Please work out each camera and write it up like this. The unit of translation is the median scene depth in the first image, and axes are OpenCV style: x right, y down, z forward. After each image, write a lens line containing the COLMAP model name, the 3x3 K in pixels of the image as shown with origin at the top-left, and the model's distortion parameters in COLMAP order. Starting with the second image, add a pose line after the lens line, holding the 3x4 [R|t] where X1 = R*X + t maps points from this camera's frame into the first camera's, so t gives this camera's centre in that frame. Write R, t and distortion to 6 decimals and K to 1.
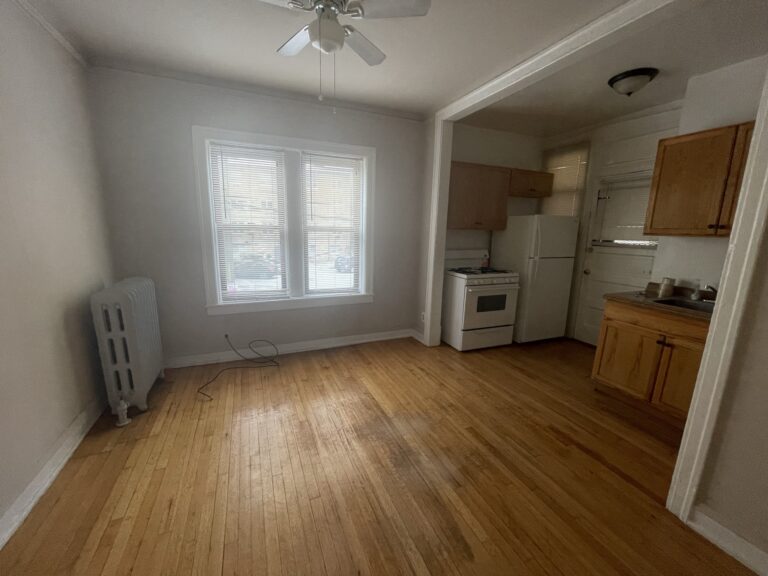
lens RADIAL K [[311.2, 0, 378.0], [0, 311.2, 291.2], [0, 0, 1]] dist [0.000124, -0.000090]
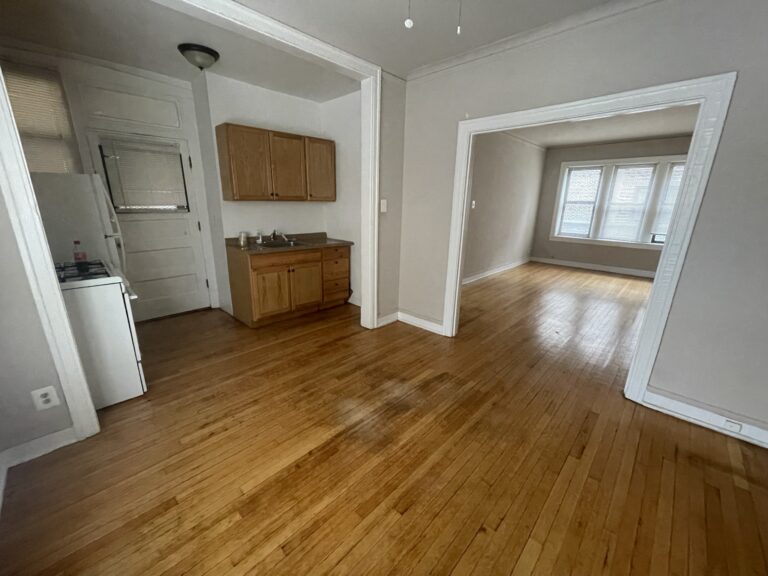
lens RADIAL K [[311.2, 0, 374.9], [0, 311.2, 289.4], [0, 0, 1]] dist [-0.000927, -0.000211]
pose [[-0.390402, -0.279224, 0.877280, -0.602452], [0.159969, 0.917829, 0.363319, -0.228484], [-0.906640, 0.282178, -0.313655, 1.026755]]
